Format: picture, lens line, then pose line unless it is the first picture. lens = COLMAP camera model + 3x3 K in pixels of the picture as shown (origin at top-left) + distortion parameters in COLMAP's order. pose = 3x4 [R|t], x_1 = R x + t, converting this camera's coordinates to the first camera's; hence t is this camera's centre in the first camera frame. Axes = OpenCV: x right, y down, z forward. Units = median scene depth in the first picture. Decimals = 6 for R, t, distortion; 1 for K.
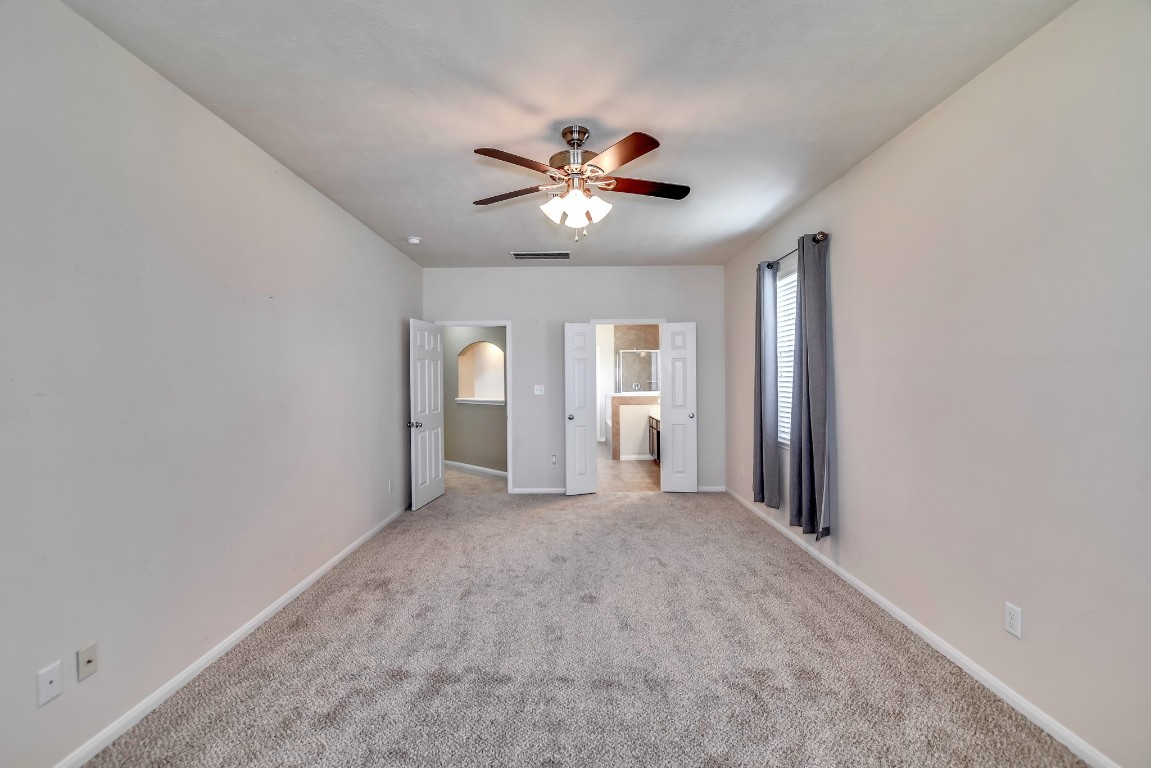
lens RADIAL K [[497.0, 0, 572.9], [0, 497.0, 381.4], [0, 0, 1]] dist [0.000077, 0.000056]
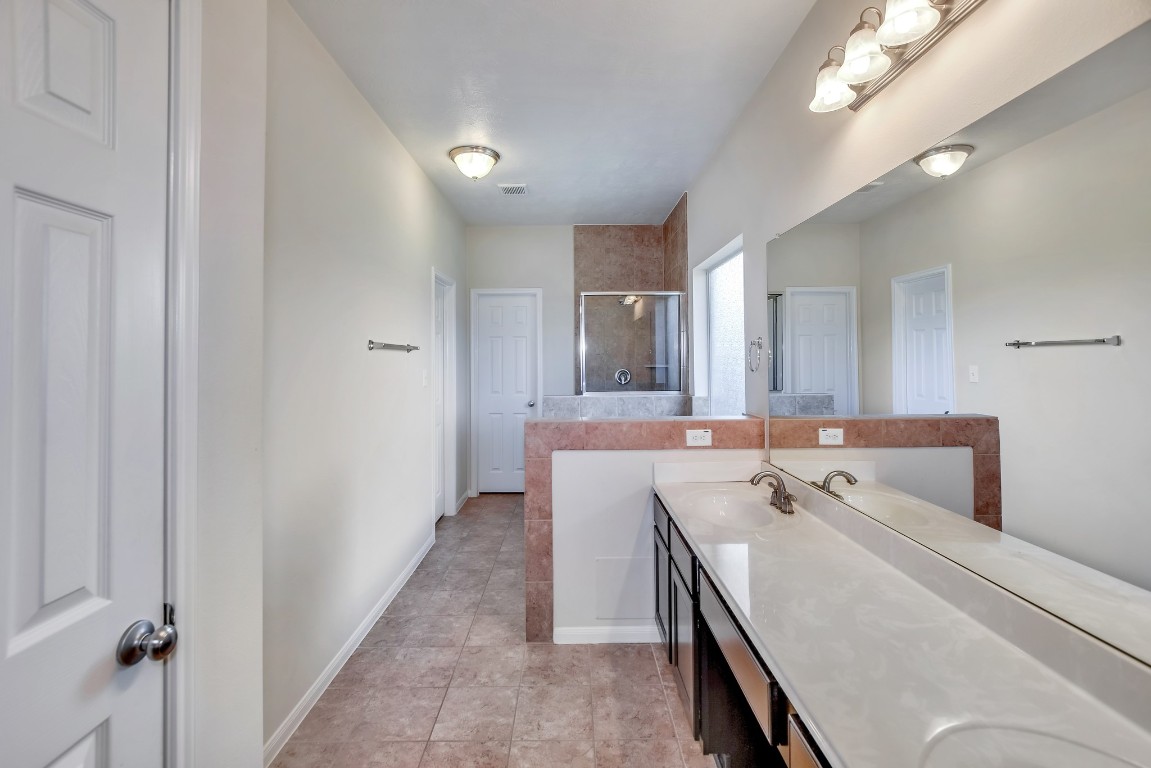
lens RADIAL K [[507.6, 0, 577.1], [0, 507.6, 354.0], [0, 0, 1]] dist [-0.000988, 0.000496]
pose [[0.999919, 0.000330, 0.012737, 0.086288], [-0.000153, 0.999904, -0.013846, -0.005302], [-0.012741, 0.013843, 0.999823, 0.576007]]
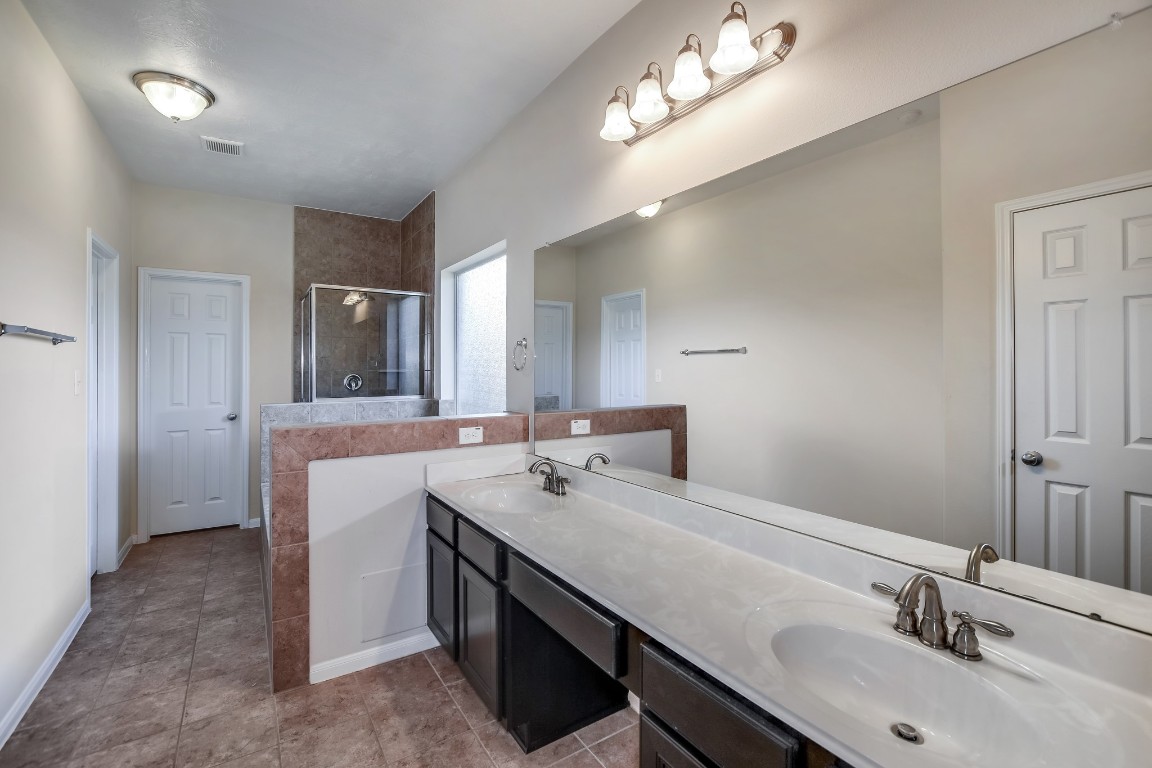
lens RADIAL K [[509.7, 0, 575.1], [0, 509.7, 371.2], [0, 0, 1]] dist [-0.000564, 0.001259]
pose [[0.838859, 0.002428, 0.544343, 0.054888], [-0.001223, 0.999996, -0.002575, 0.001070], [-0.544348, 0.001495, 0.838858, 0.584892]]
